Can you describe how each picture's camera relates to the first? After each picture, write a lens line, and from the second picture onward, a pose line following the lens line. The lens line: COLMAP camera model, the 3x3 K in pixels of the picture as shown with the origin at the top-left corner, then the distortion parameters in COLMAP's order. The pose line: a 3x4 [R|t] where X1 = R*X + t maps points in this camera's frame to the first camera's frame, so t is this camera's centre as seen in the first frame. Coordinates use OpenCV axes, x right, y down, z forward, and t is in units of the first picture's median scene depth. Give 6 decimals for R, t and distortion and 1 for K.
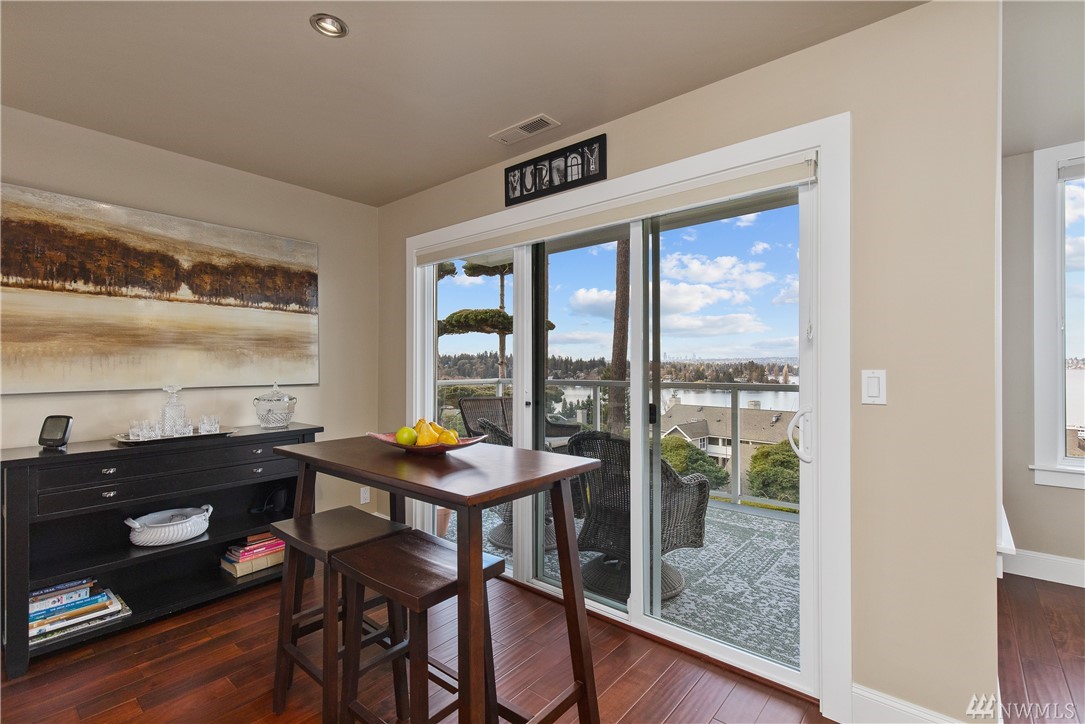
lens RADIAL K [[495.2, 0, 540.0], [0, 495.2, 360.5], [0, 0, 1]] dist [-0.003338, 0.000640]
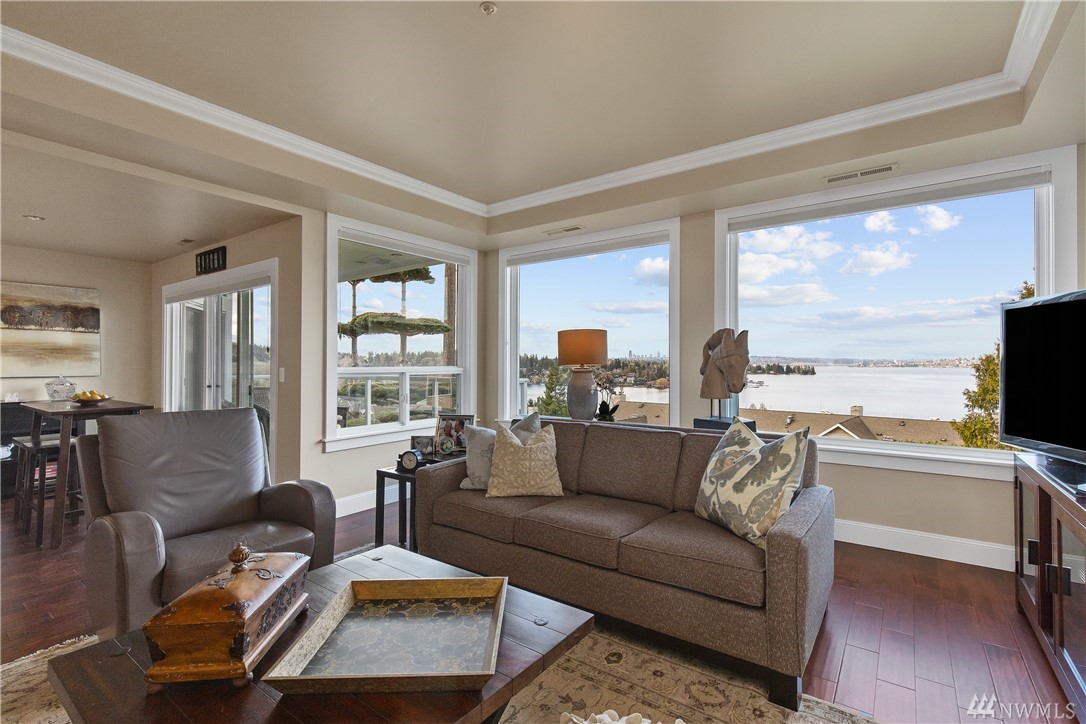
lens RADIAL K [[495.7, 0, 545.4], [0, 495.7, 363.0], [0, 0, 1]] dist [-0.003338, 0.000640]
pose [[0.997060, 0.004017, 0.076520, 0.905209], [-0.004761, 0.999943, 0.009543, -0.017854], [-0.076477, -0.009879, 0.997022, -0.752770]]
